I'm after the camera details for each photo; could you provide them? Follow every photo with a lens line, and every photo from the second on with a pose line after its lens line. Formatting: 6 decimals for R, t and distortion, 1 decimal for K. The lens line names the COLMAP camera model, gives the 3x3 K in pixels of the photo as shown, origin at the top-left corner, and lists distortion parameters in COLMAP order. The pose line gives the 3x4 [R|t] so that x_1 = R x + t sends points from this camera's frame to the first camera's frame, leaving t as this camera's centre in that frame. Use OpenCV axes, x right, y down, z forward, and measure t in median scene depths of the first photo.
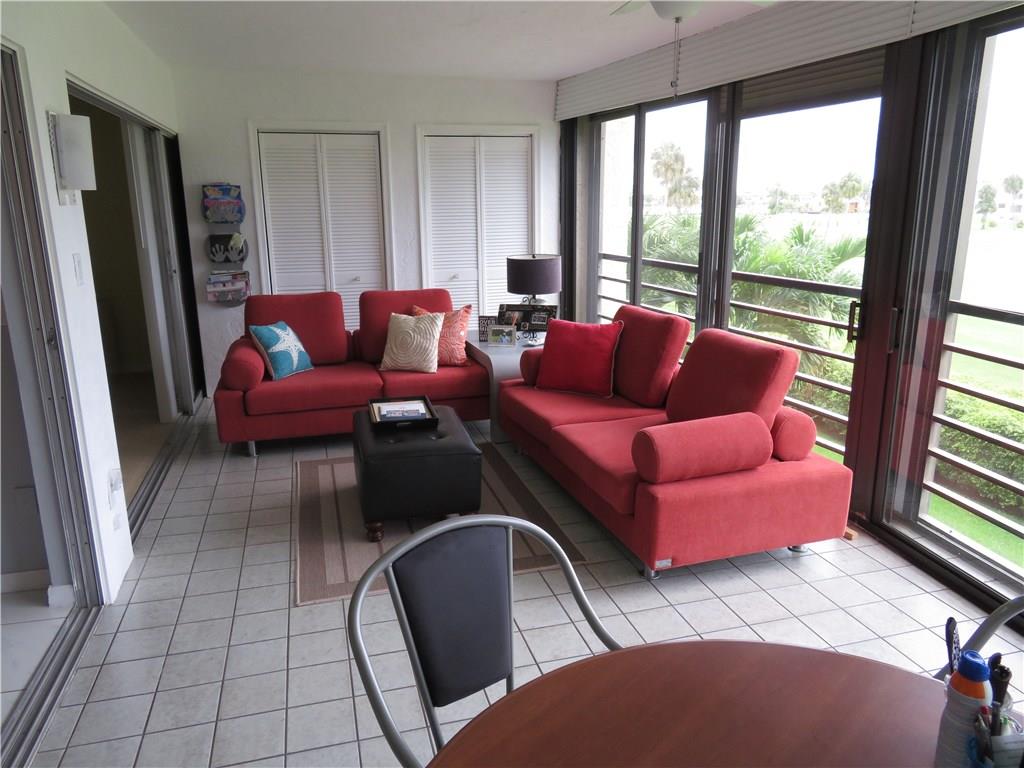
lens RADIAL K [[739.3, 0, 514.1], [0, 739.3, 382.9], [0, 0, 1]] dist [-0.007059, -0.003132]
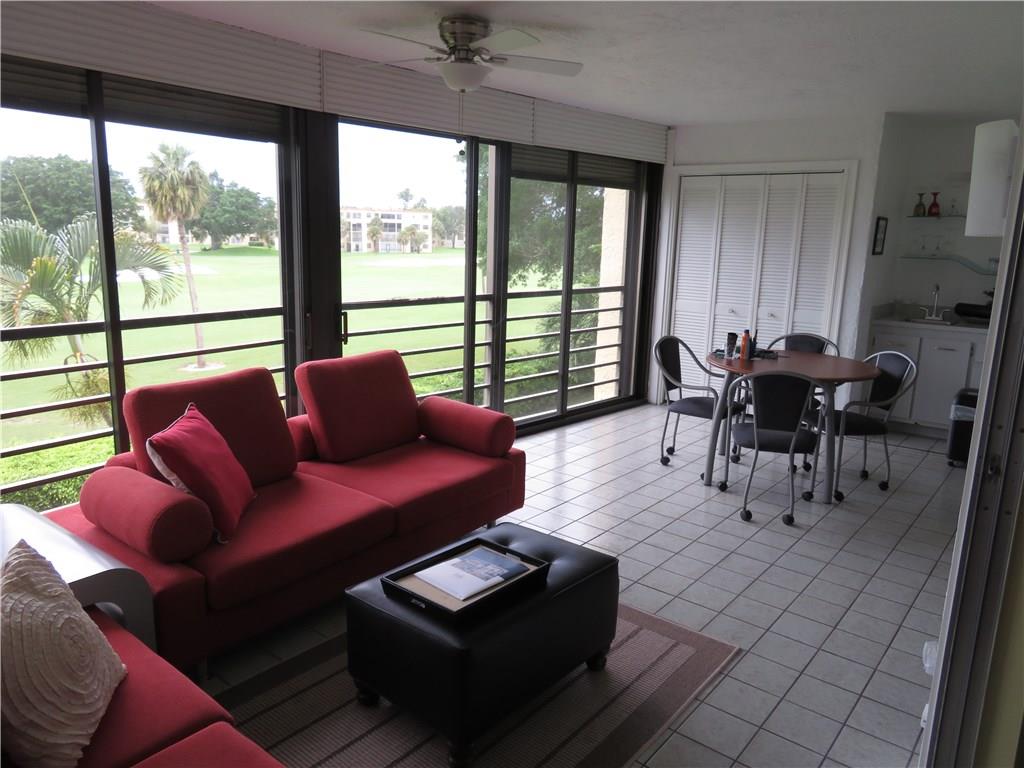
lens RADIAL K [[739.3, 0, 513.2], [0, 739.3, 382.6], [0, 0, 1]] dist [-0.007059, -0.003132]
pose [[-0.577774, -0.176632, 0.796855, -0.756278], [0.178828, 0.925186, 0.334741, -0.368903], [-0.796365, 0.335905, -0.502962, 1.454028]]
